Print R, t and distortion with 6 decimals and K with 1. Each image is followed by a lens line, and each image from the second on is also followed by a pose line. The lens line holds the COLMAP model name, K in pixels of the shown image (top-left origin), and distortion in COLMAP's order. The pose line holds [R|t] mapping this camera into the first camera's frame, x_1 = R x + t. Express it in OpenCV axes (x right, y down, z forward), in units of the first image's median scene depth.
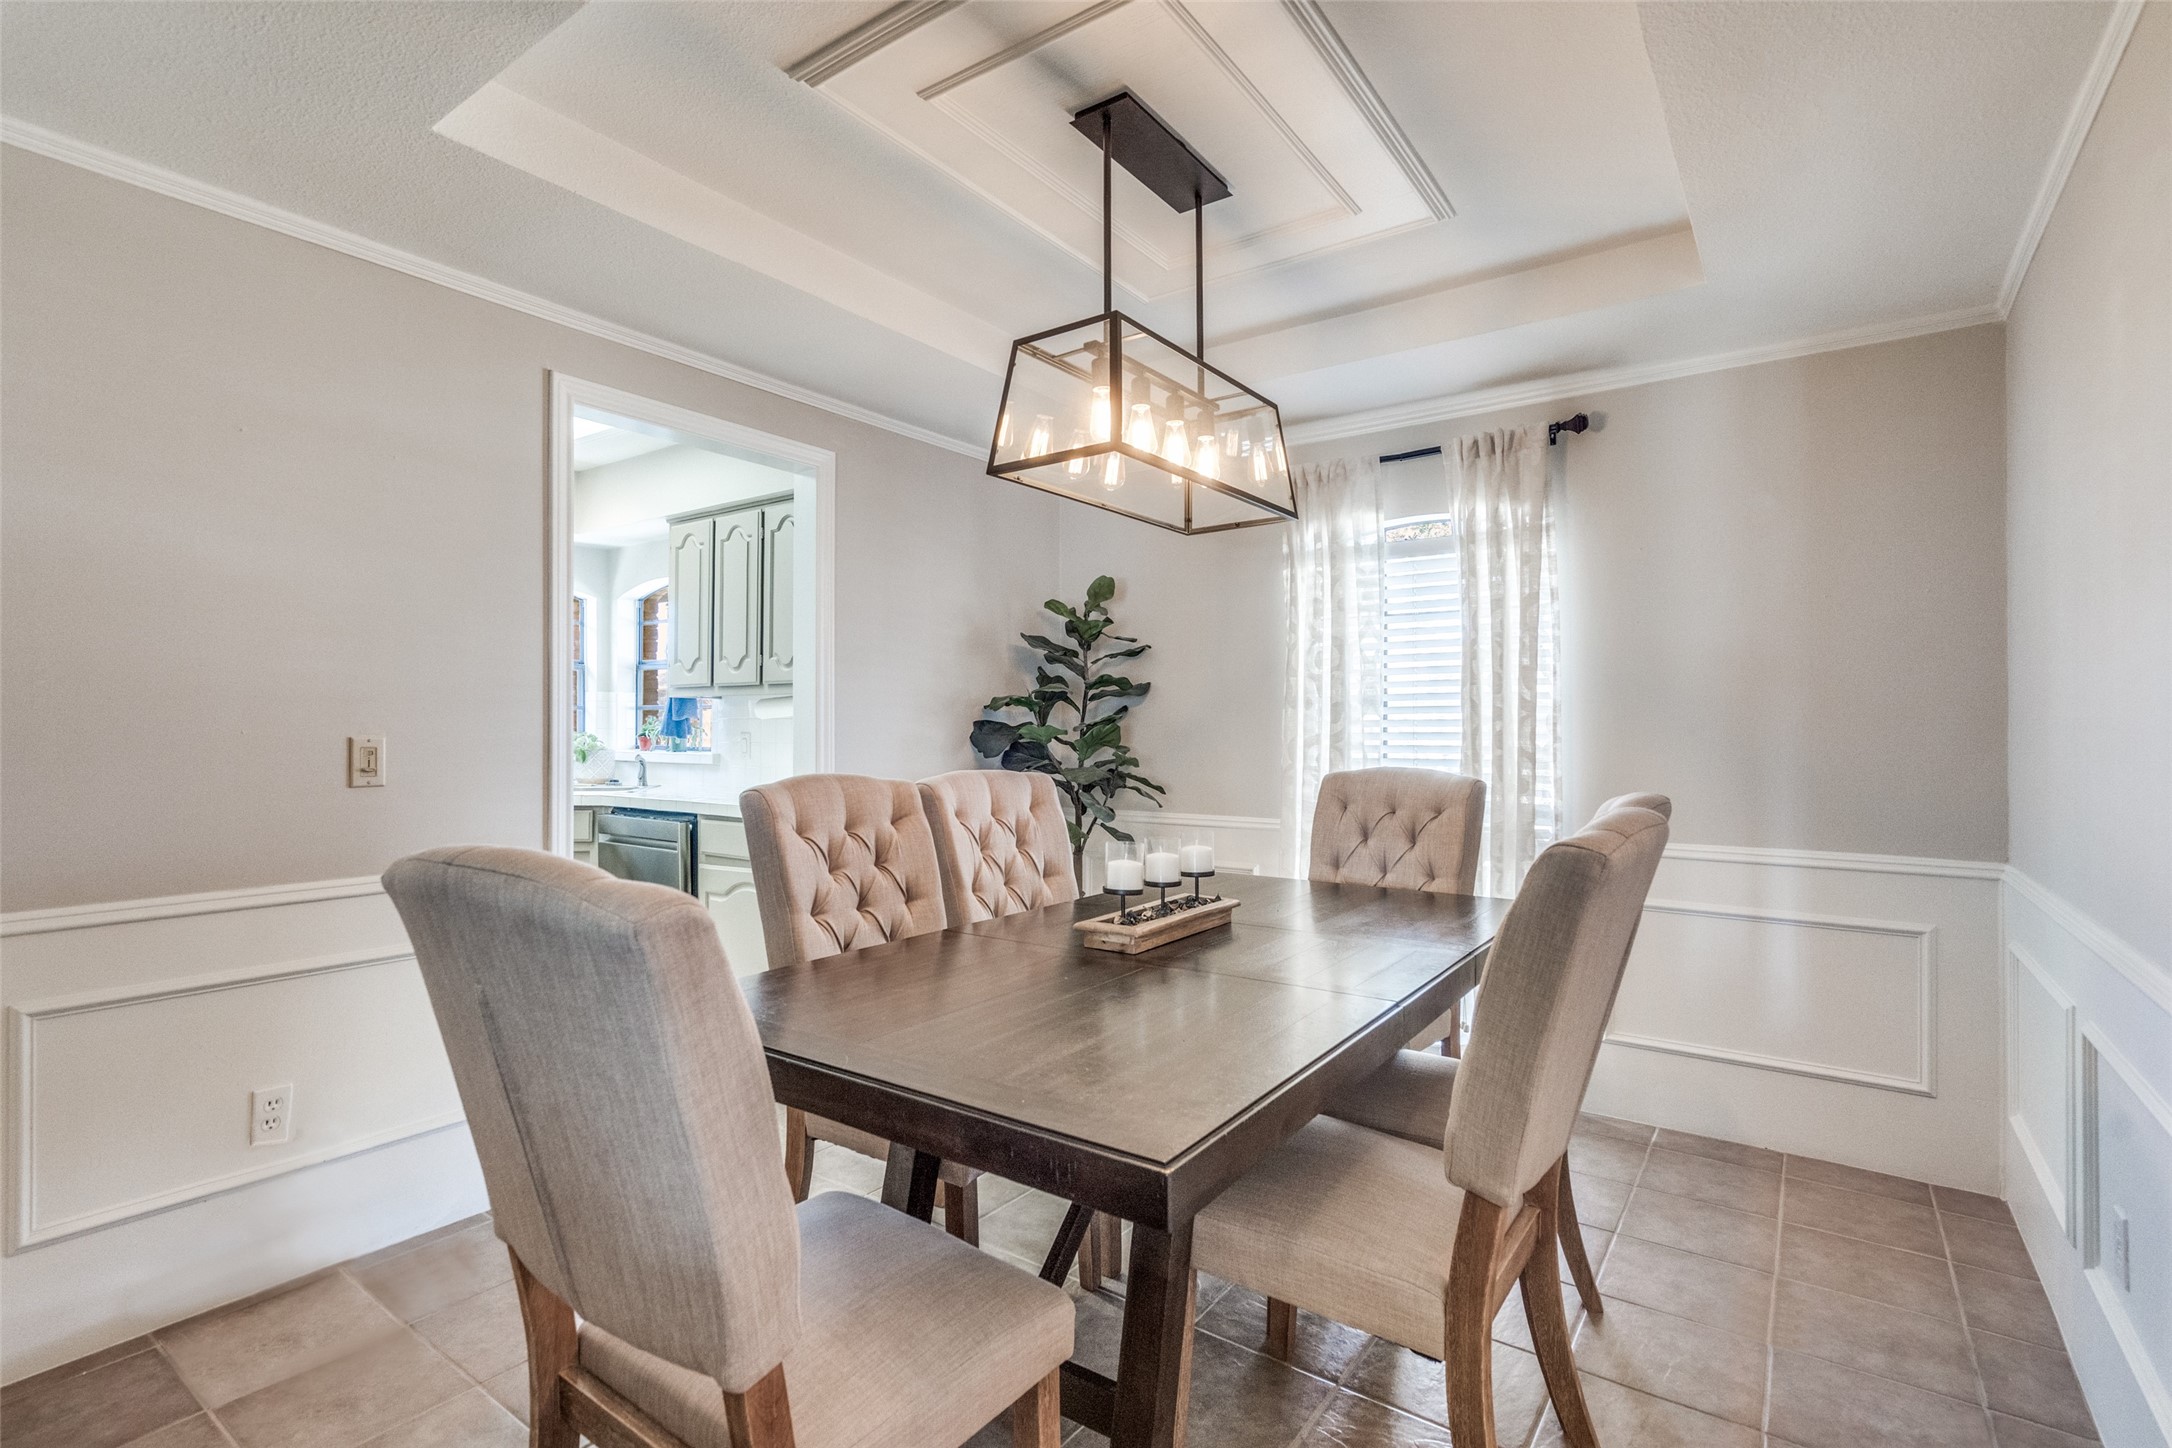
lens RADIAL K [[1017.6, 0, 1063.7], [0, 1017.6, 730.0], [0, 0, 1]] dist [0.002781, 0.000808]
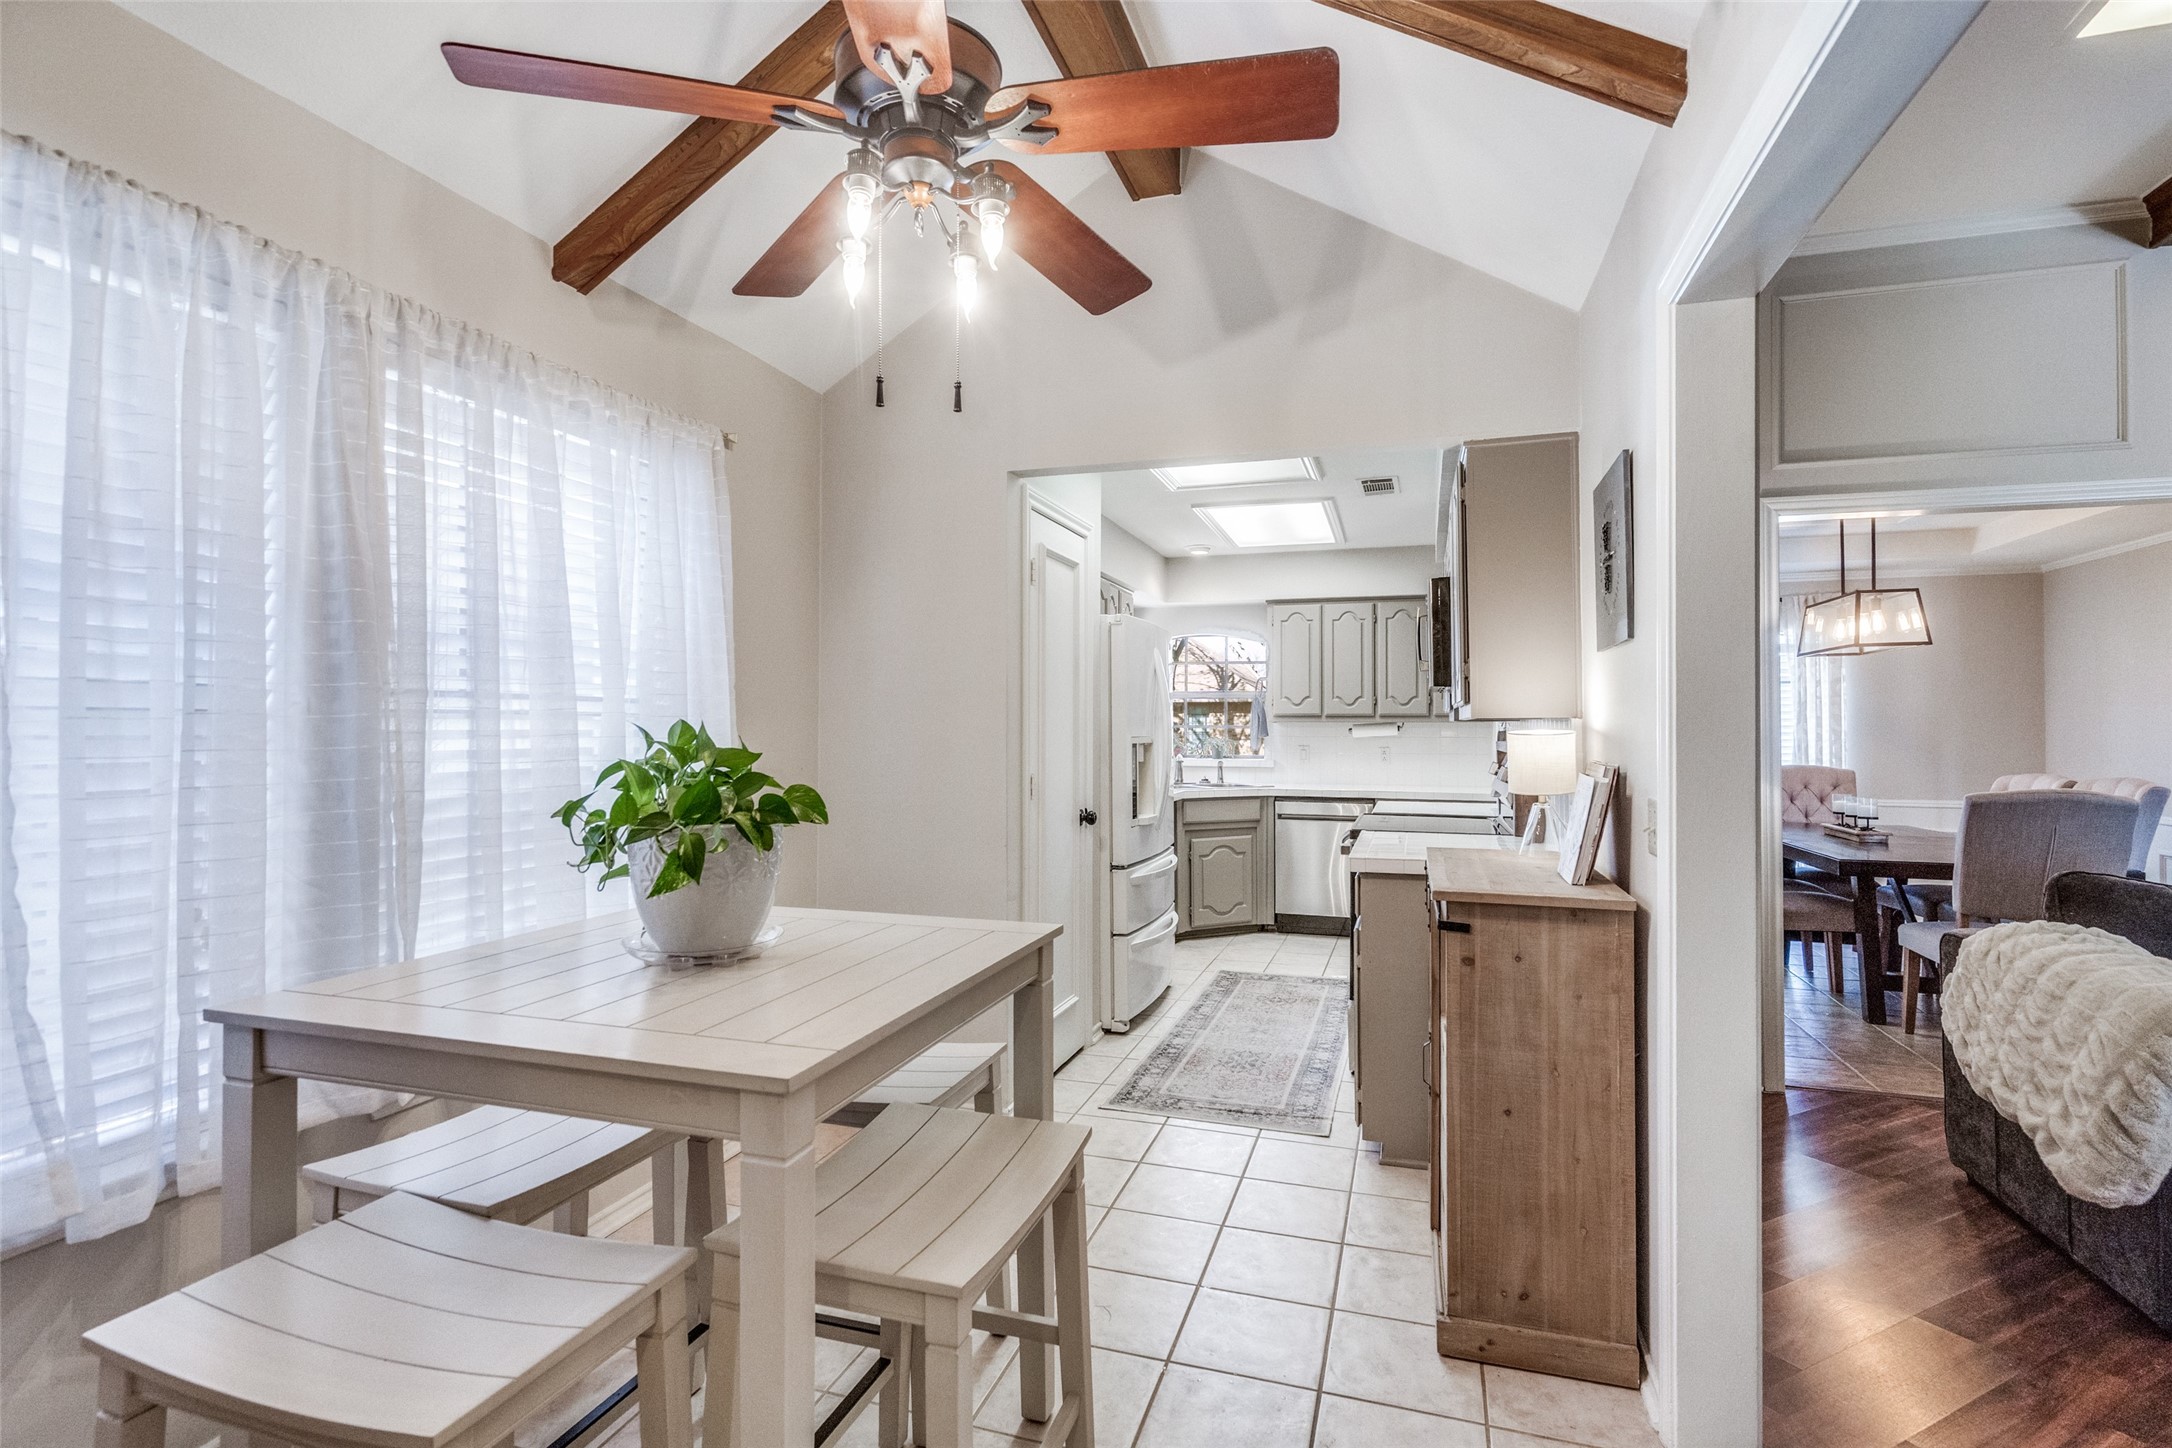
lens RADIAL K [[1021.2, 0, 1093.9], [0, 1021.2, 716.6], [0, 0, 1]] dist [-0.000335, -0.000512]
pose [[0.944211, 0.006342, 0.329281, -1.703057], [-0.003500, 0.999951, -0.009223, -0.033840], [-0.329323, 0.007556, 0.944187, -0.454769]]
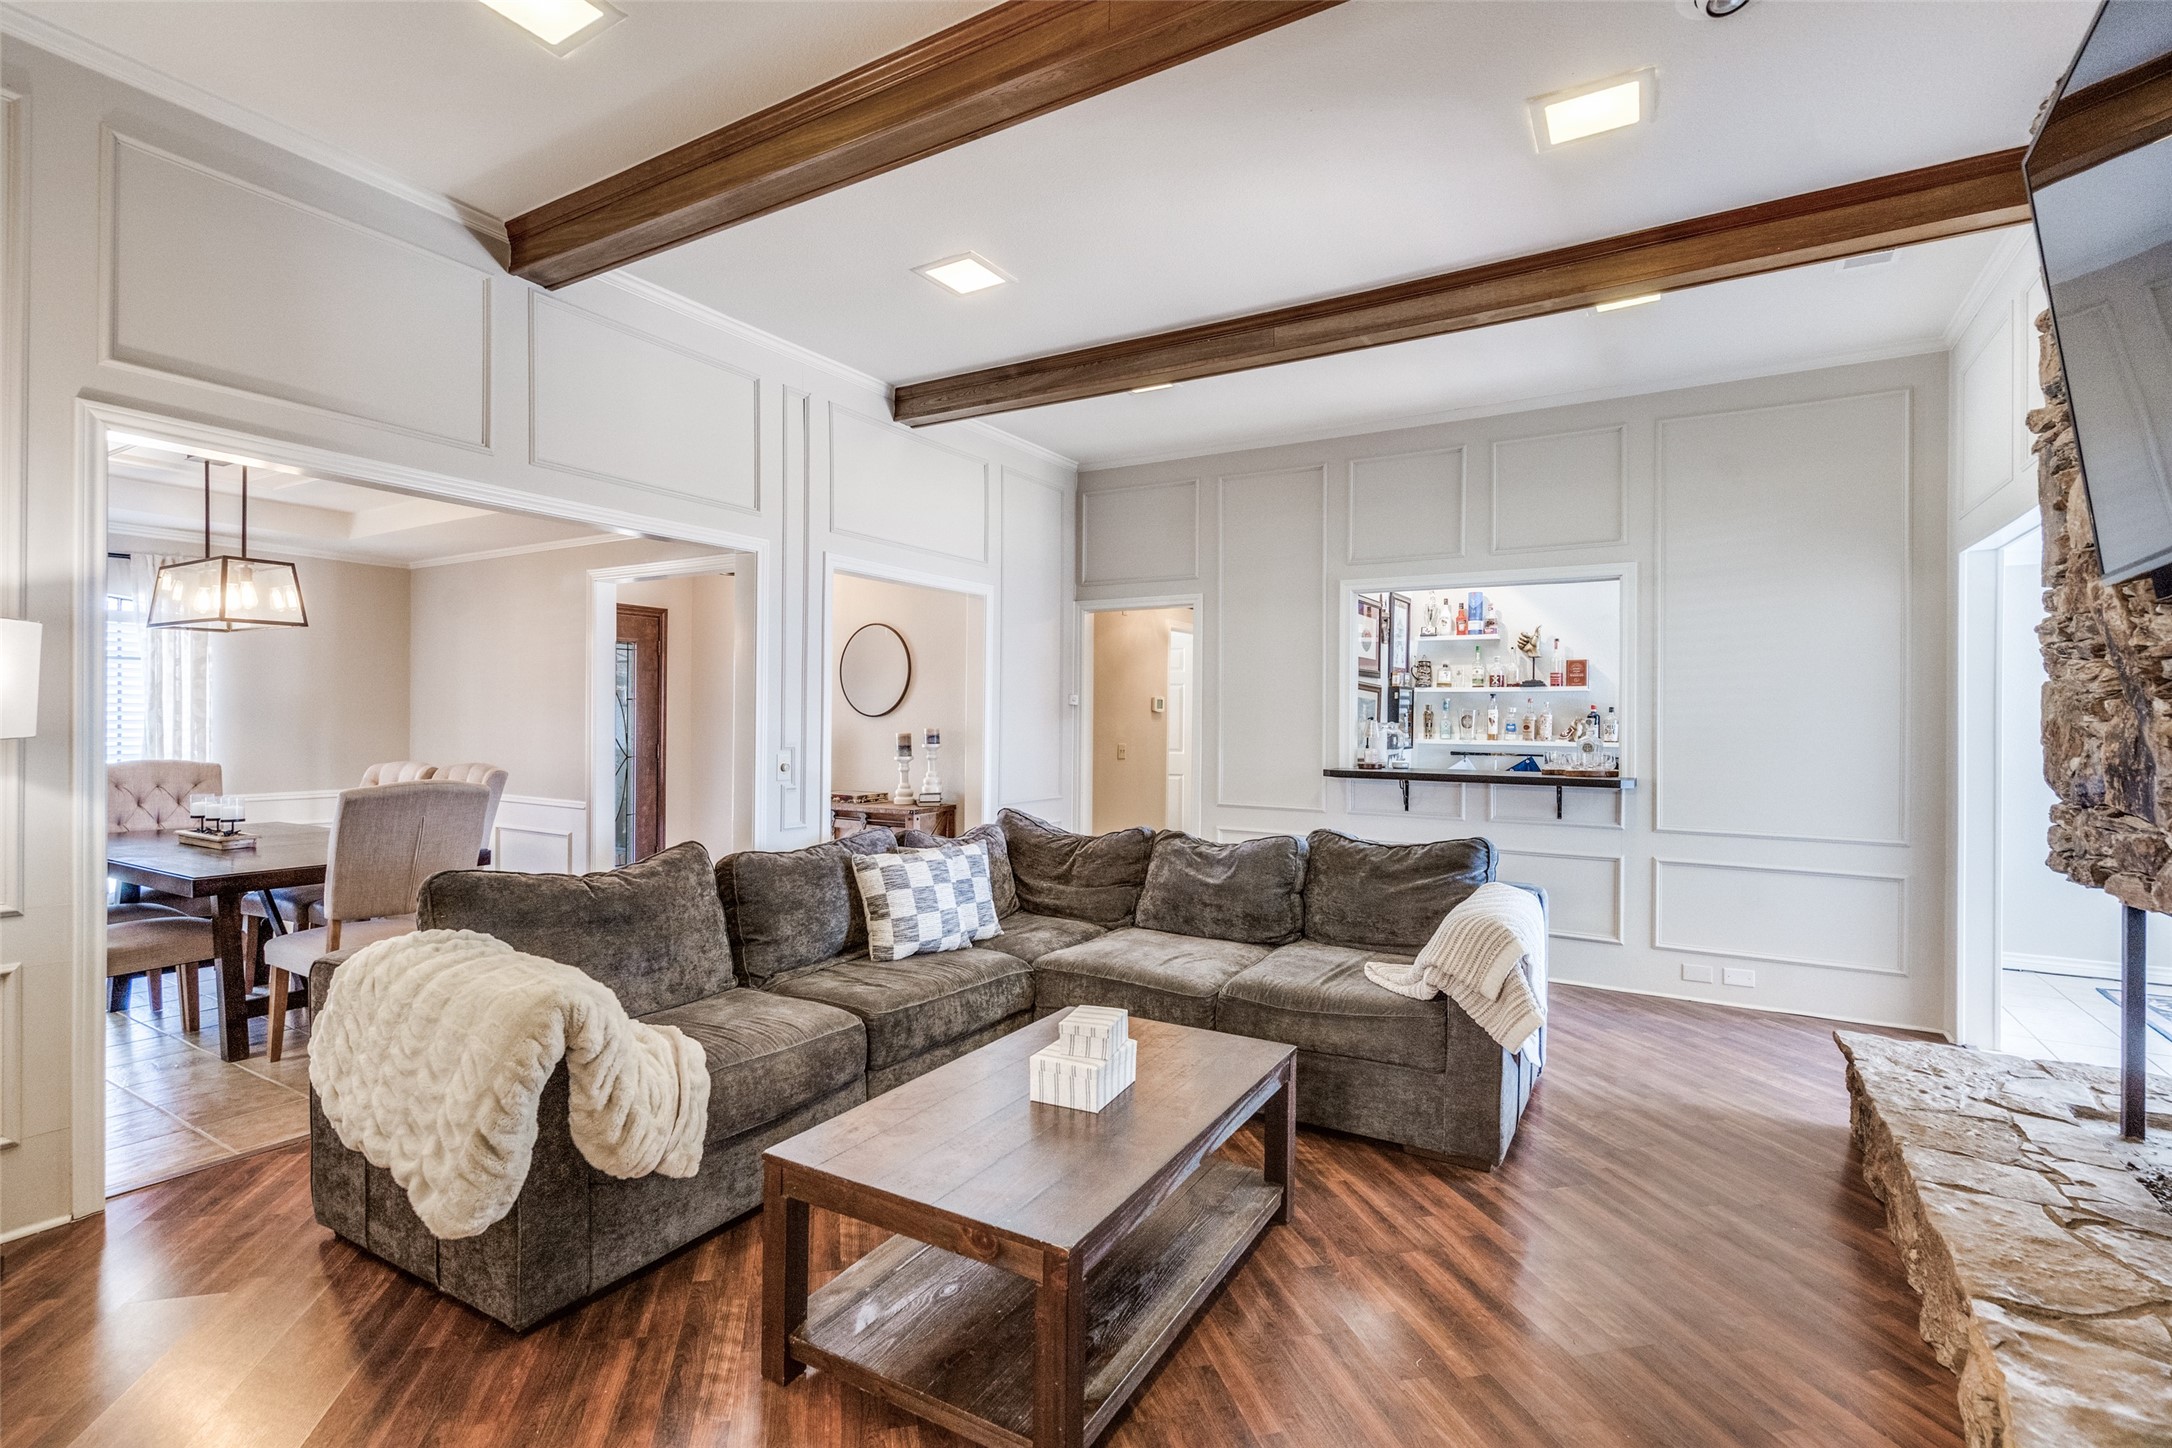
lens RADIAL K [[1013.1, 0, 1058.3], [0, 1013.1, 717.8], [0, 0, 1]] dist [0.002119, 0.001486]
pose [[-0.088760, 0.001753, 0.996051, -1.493650], [-0.010916, 0.999937, -0.002733, -0.042287], [-0.995993, -0.011116, -0.088735, -0.329428]]
